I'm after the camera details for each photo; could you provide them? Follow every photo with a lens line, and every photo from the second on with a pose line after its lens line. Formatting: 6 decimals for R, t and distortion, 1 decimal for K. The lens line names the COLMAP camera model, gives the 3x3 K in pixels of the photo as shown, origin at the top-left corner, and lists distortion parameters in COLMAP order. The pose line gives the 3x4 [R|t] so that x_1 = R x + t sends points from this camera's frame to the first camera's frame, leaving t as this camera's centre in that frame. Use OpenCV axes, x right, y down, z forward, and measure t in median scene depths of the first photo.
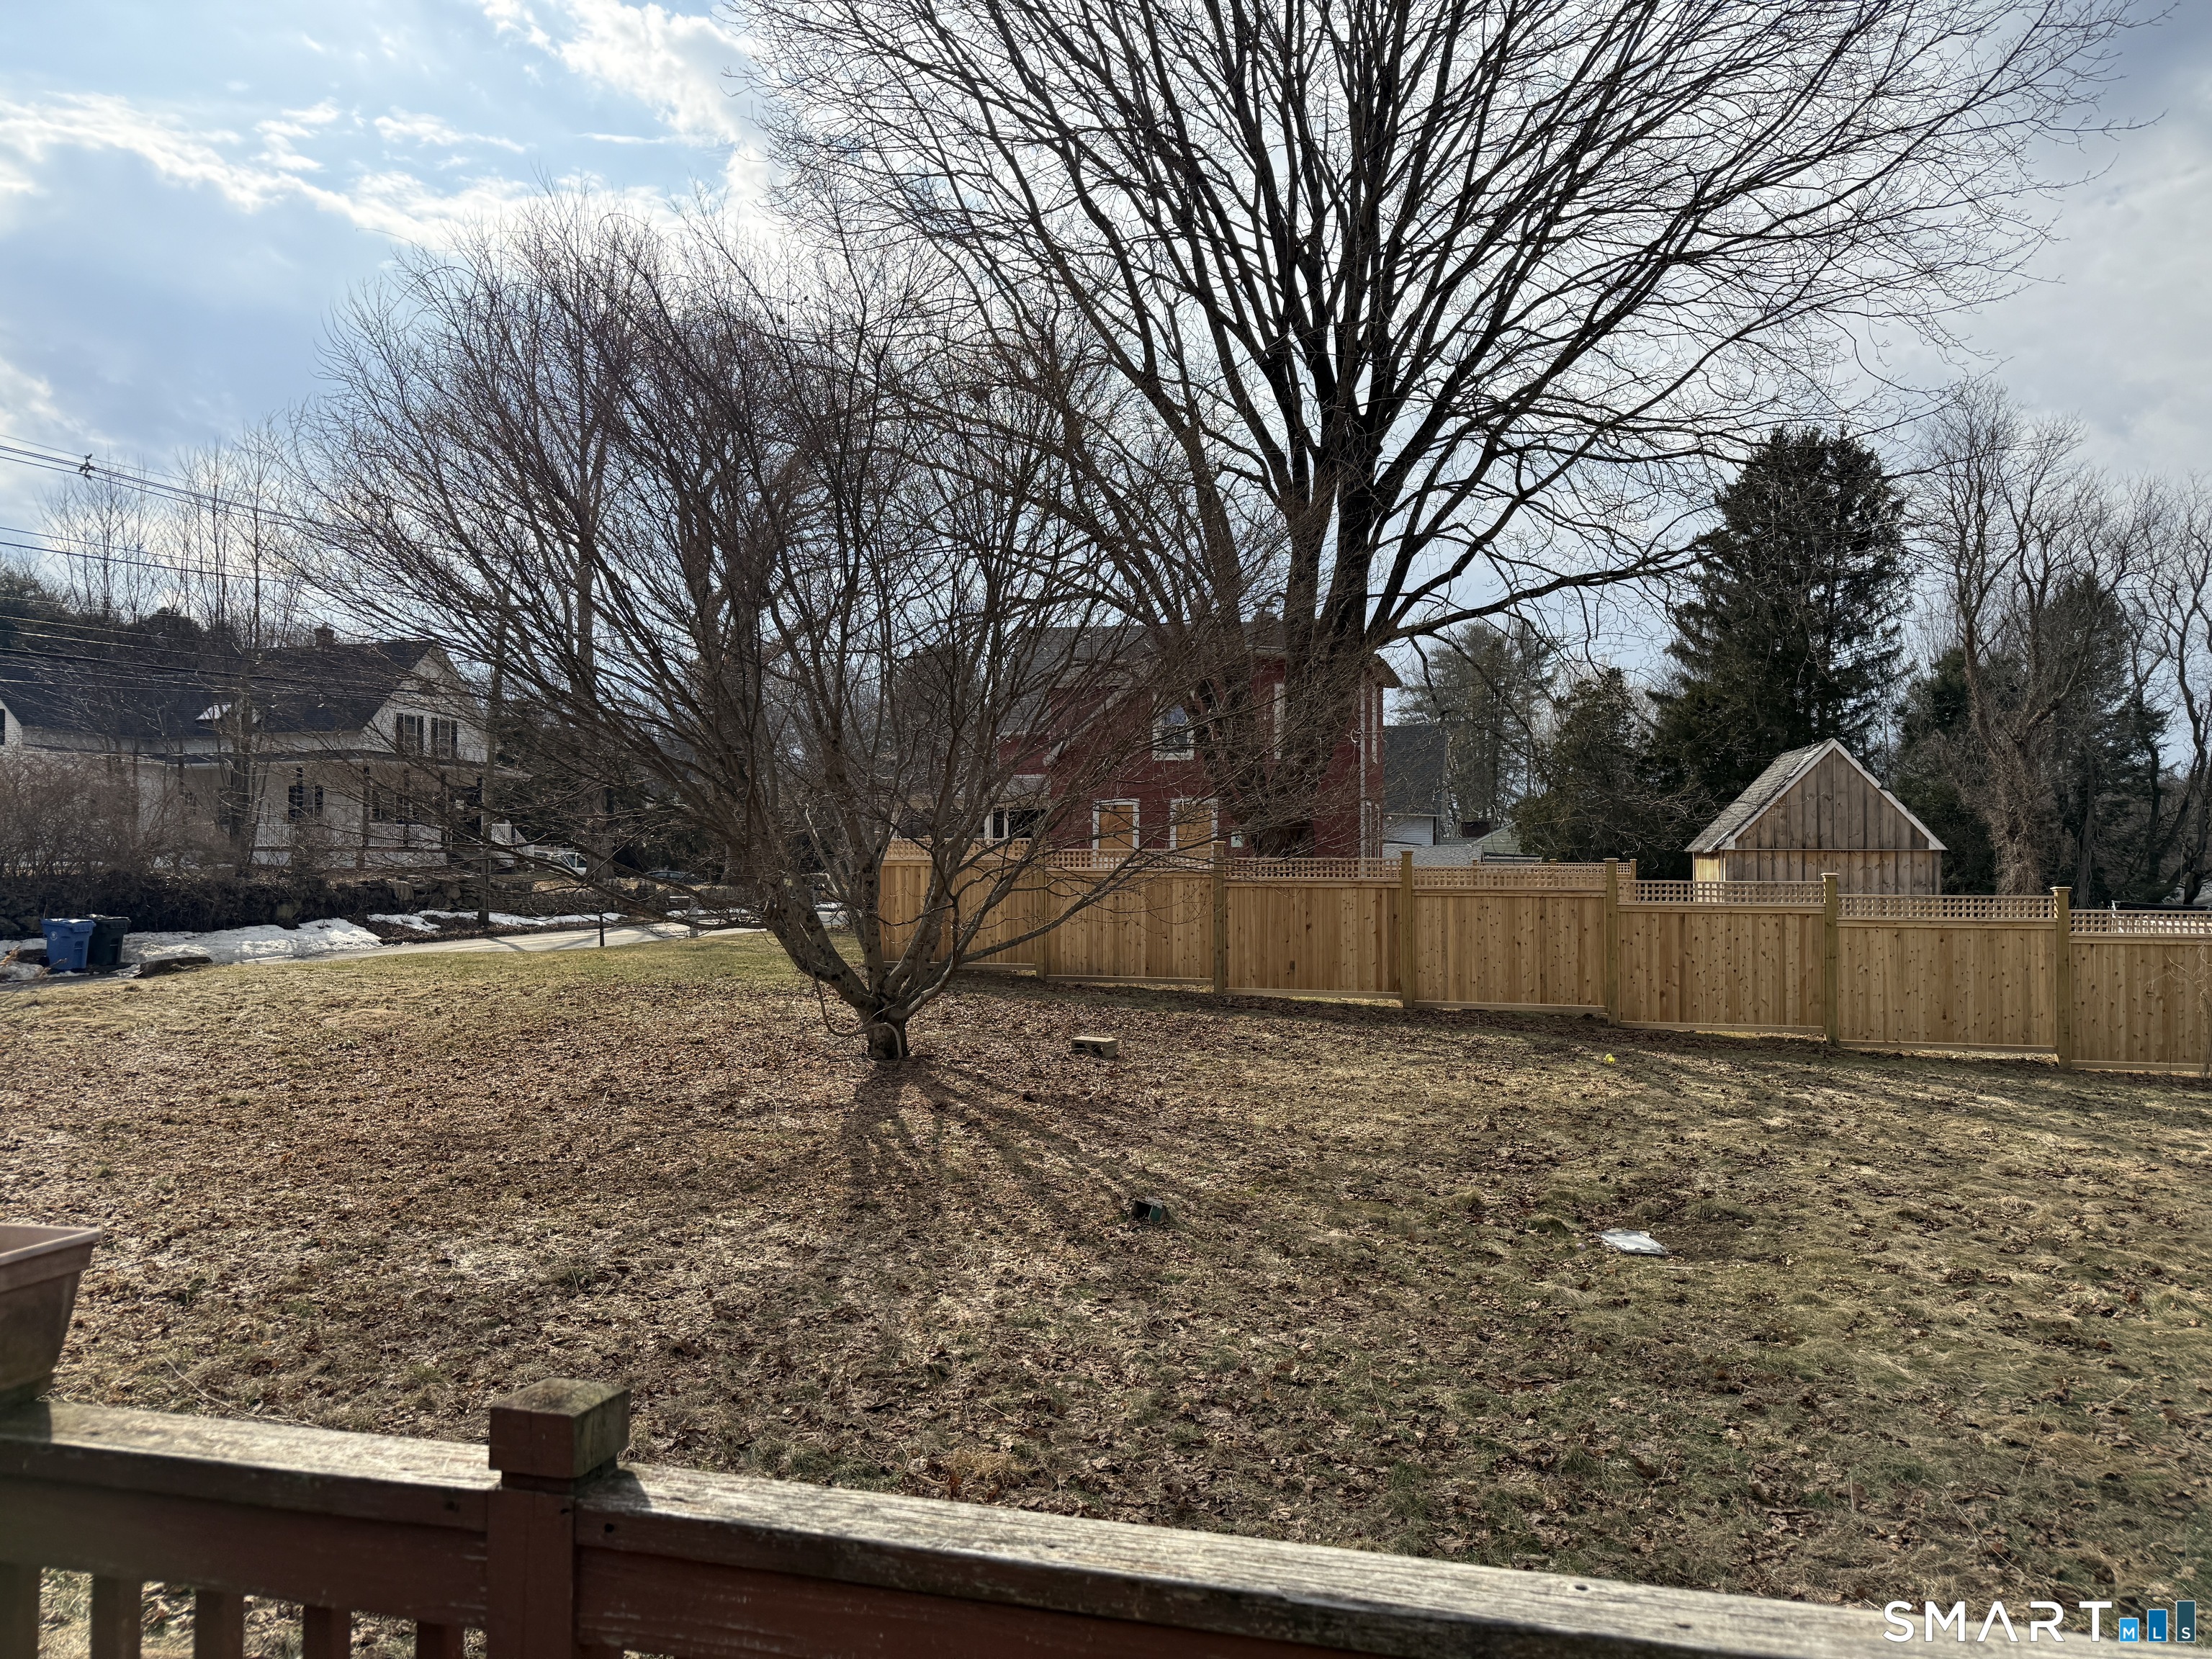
lens RADIAL K [[1556.4, 0, 1106.0], [0, 1556.4, 829.5], [0, 0, 1]] dist [0.063147, -0.077393]
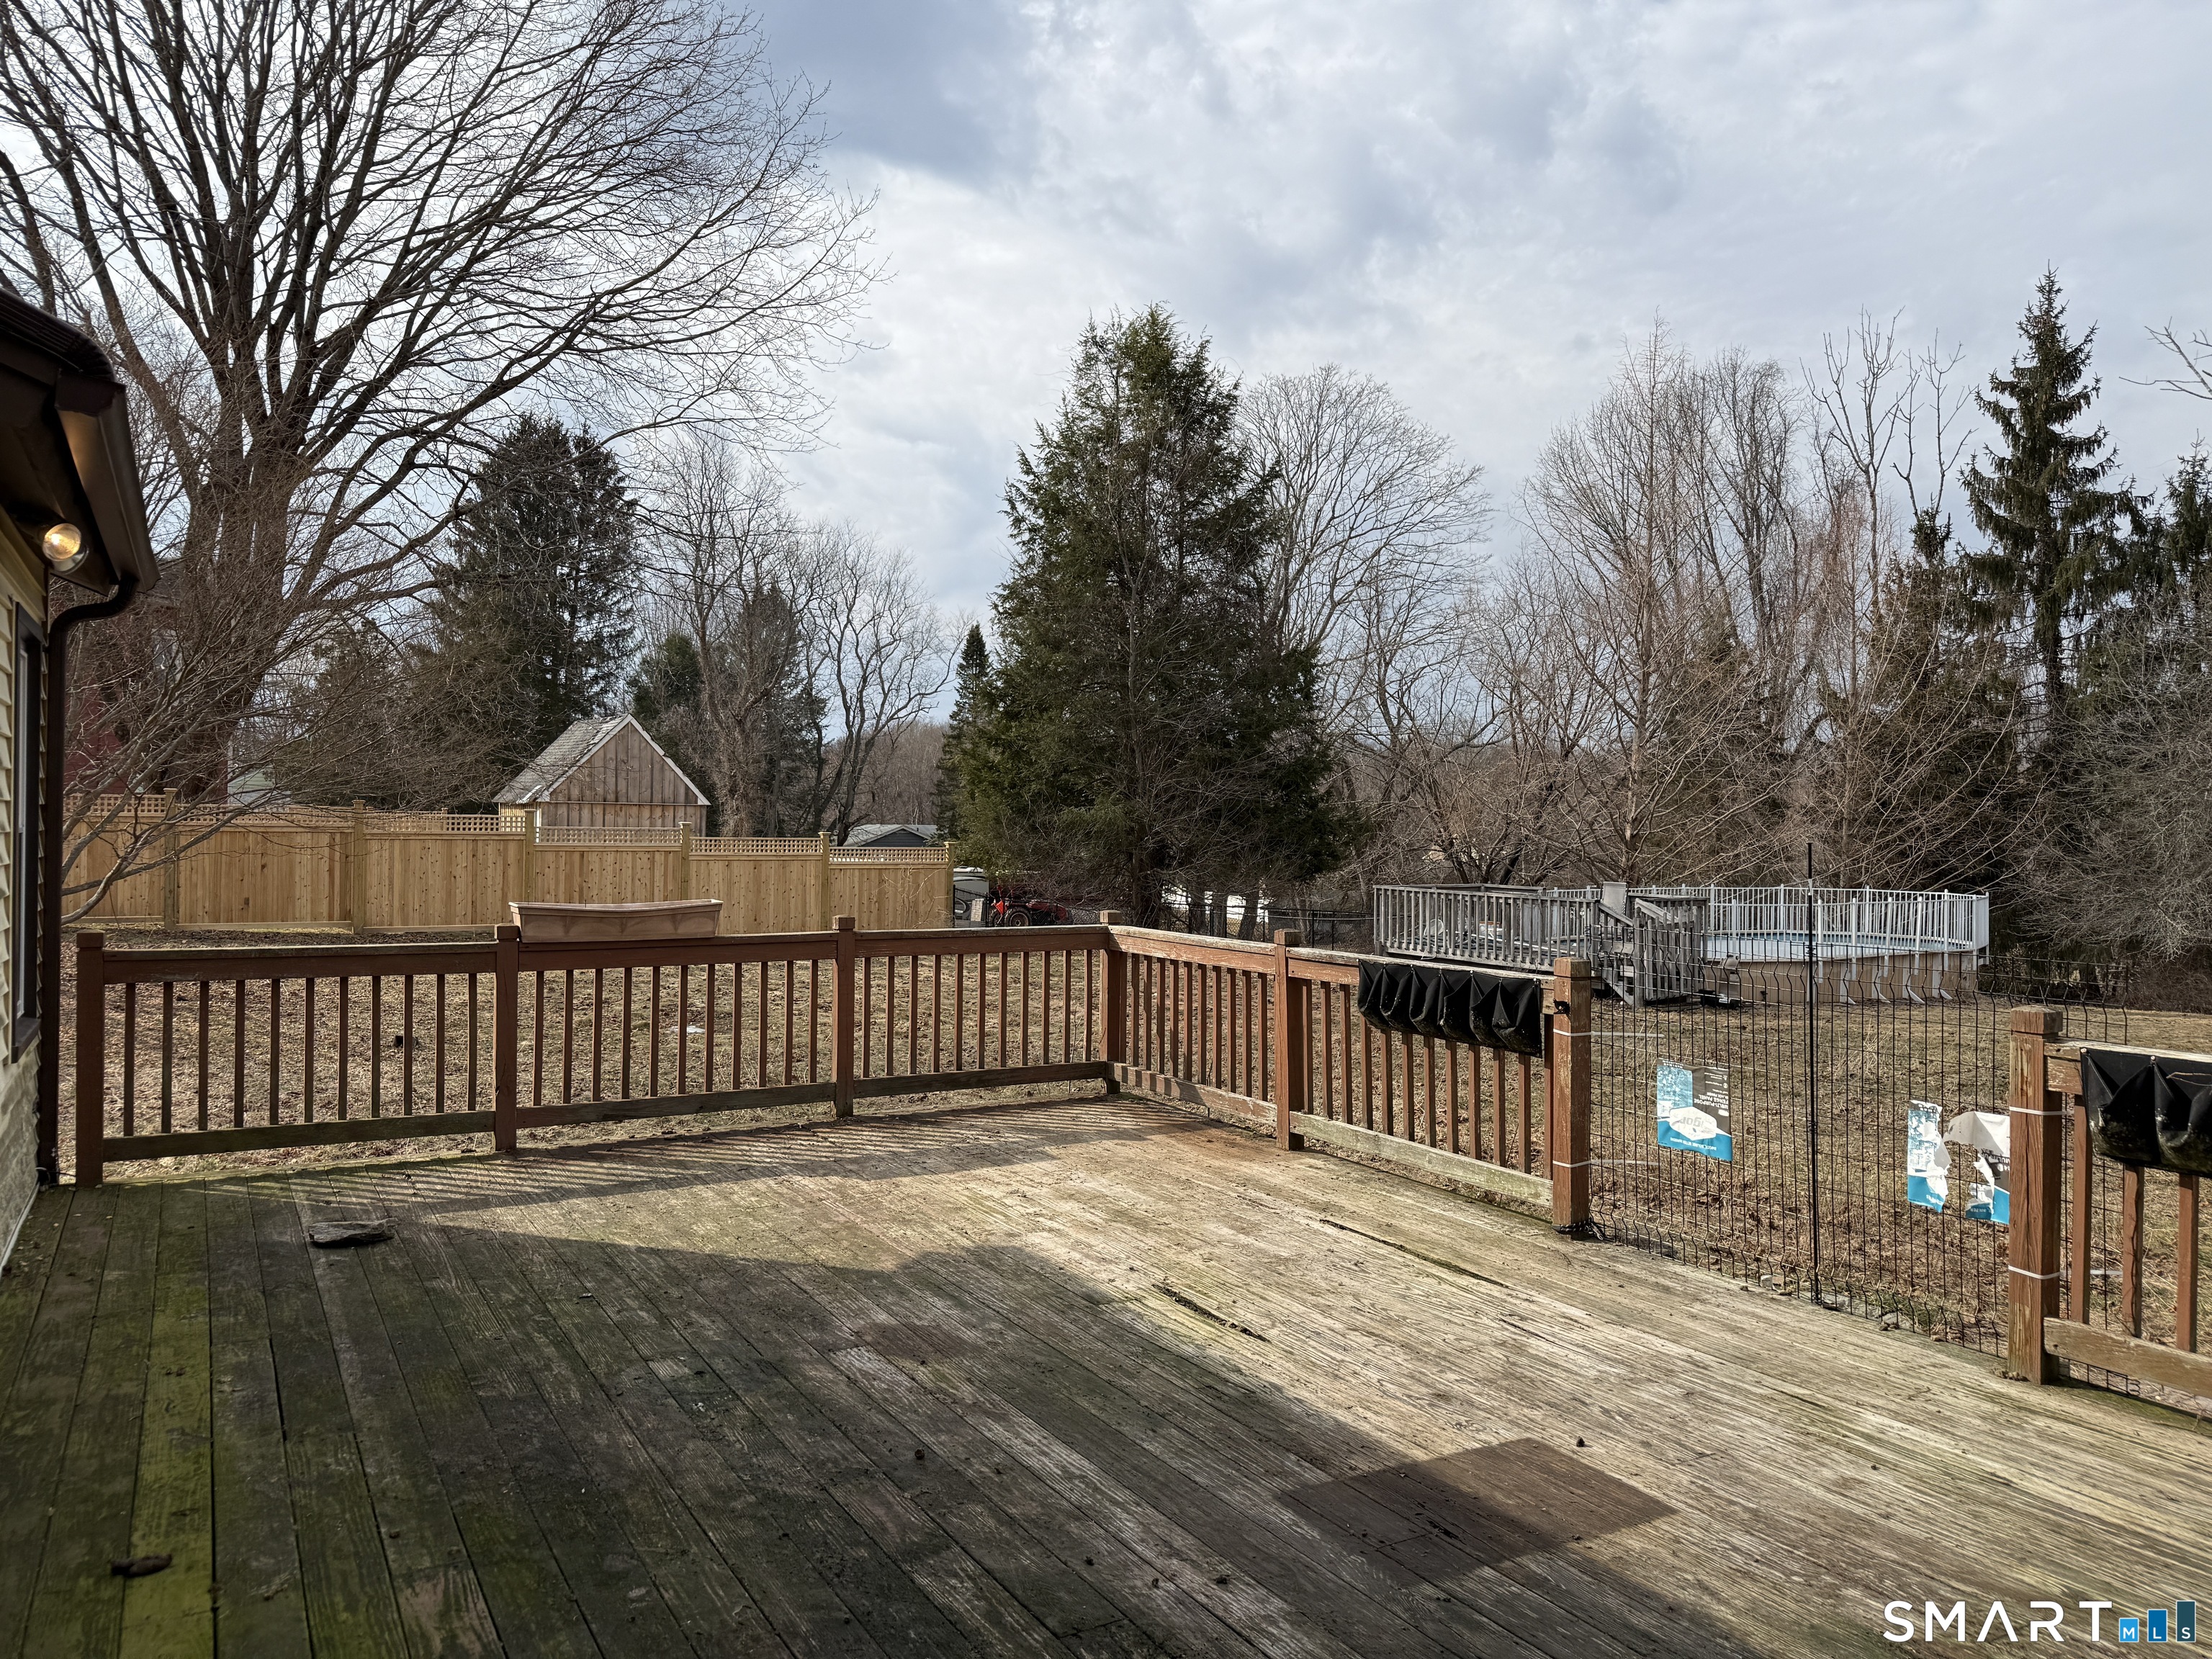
lens RADIAL K [[1556.4, 0, 1106.0], [0, 1556.4, 829.5], [0, 0, 1]] dist [0.063147, -0.077393]
pose [[0.704586, 0.001995, 0.709616, -0.084137], [-0.025643, 0.999414, 0.022652, -0.002293], [-0.709155, -0.034157, 0.704225, -0.080747]]
